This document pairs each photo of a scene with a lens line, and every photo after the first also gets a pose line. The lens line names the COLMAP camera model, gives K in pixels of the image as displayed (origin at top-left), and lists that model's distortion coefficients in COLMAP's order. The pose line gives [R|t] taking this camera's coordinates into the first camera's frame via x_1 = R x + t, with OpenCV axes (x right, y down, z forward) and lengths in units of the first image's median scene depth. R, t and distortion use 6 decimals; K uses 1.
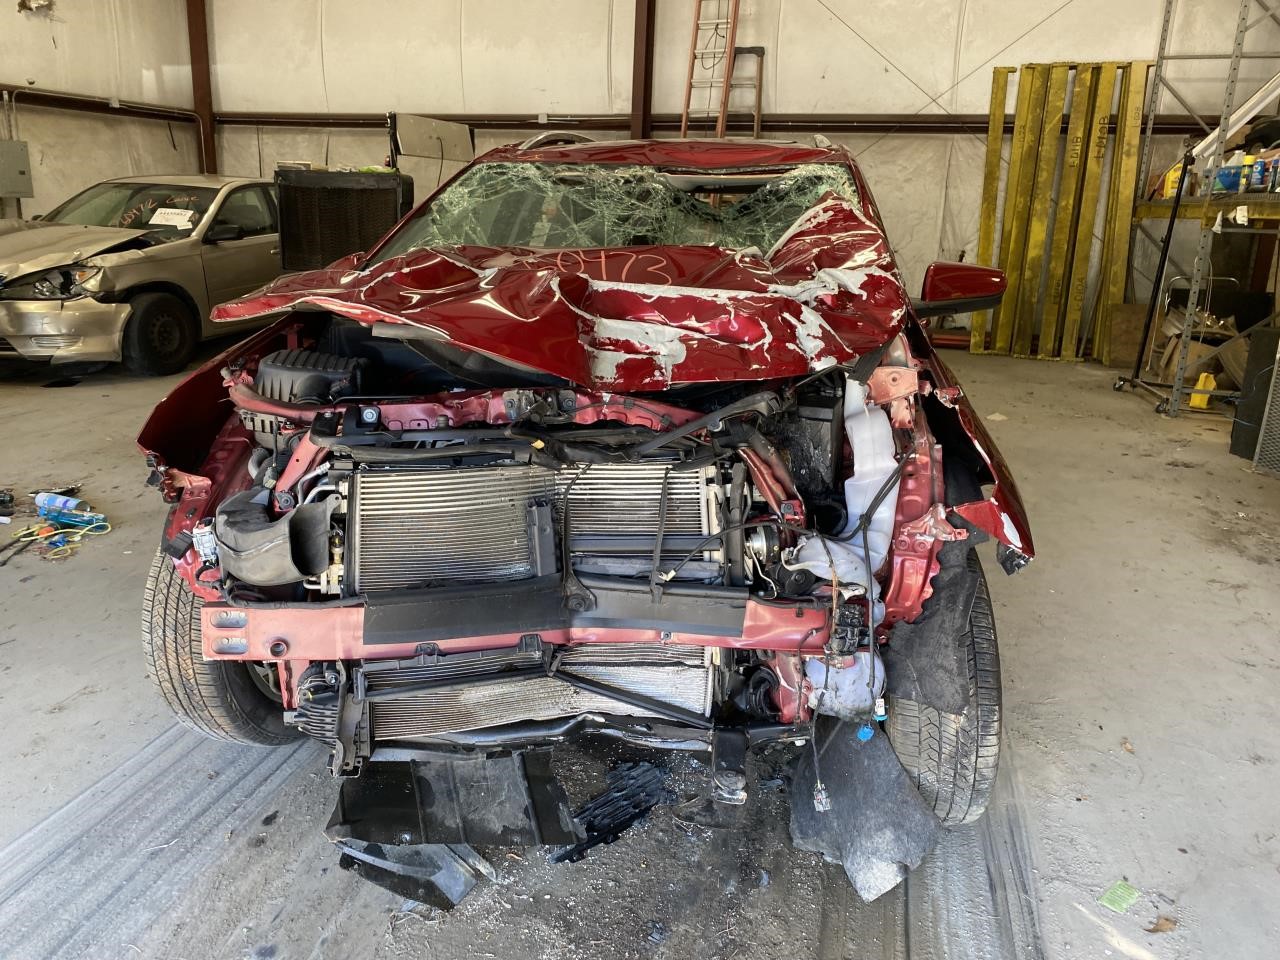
lens RADIAL K [[963.4, 0, 636.7], [0, 963.4, 476.6], [0, 0, 1]] dist [0.012215, -0.009484]
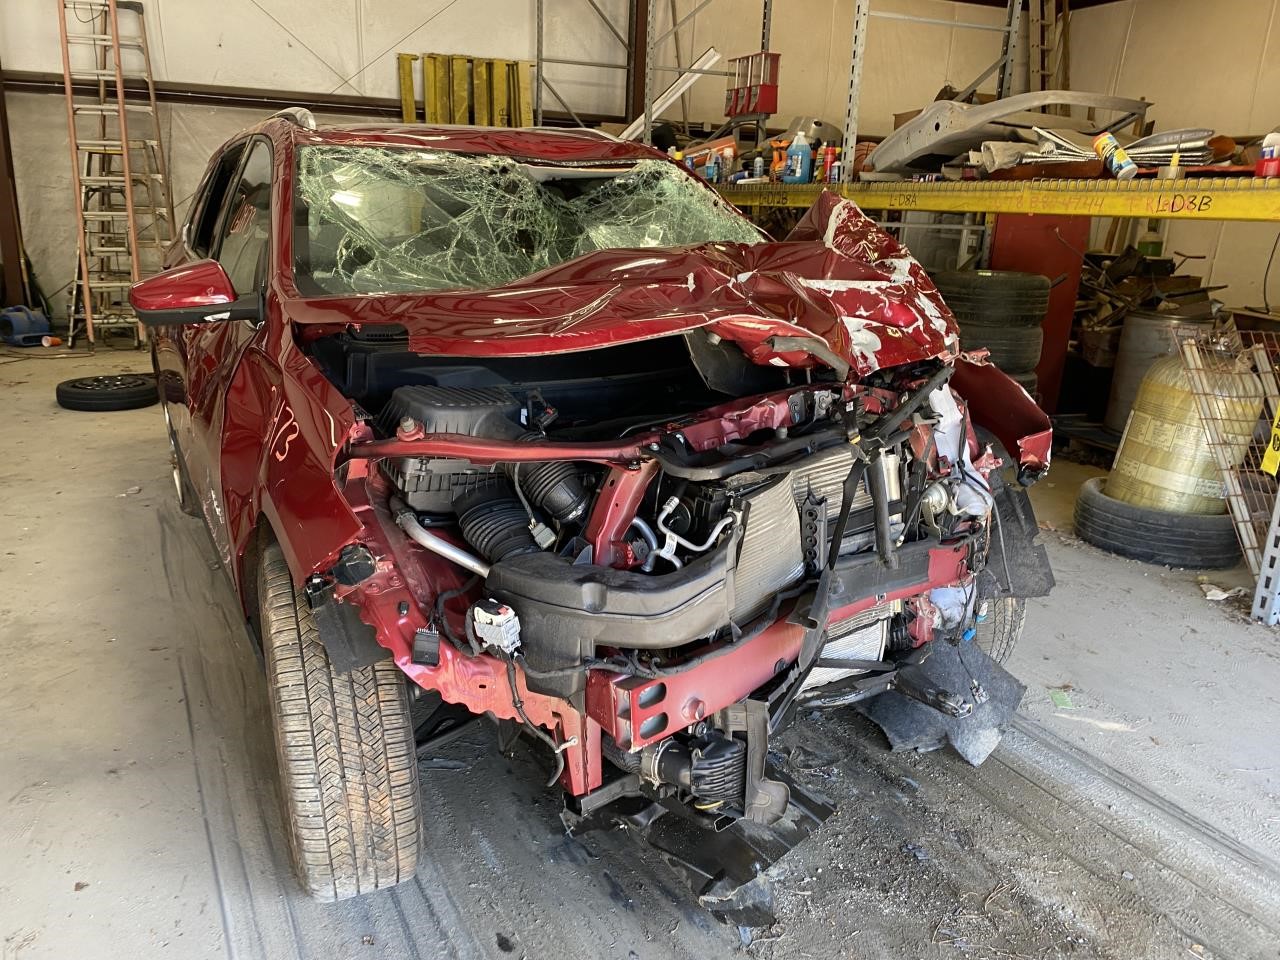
lens RADIAL K [[963.4, 0, 636.6], [0, 963.4, 484.0], [0, 0, 1]] dist [0.012215, -0.009484]
pose [[0.763976, -0.182334, 0.618946, -0.166428], [0.165265, 0.982540, 0.085455, -0.020175], [-0.623721, 0.037004, 0.780771, 0.059459]]
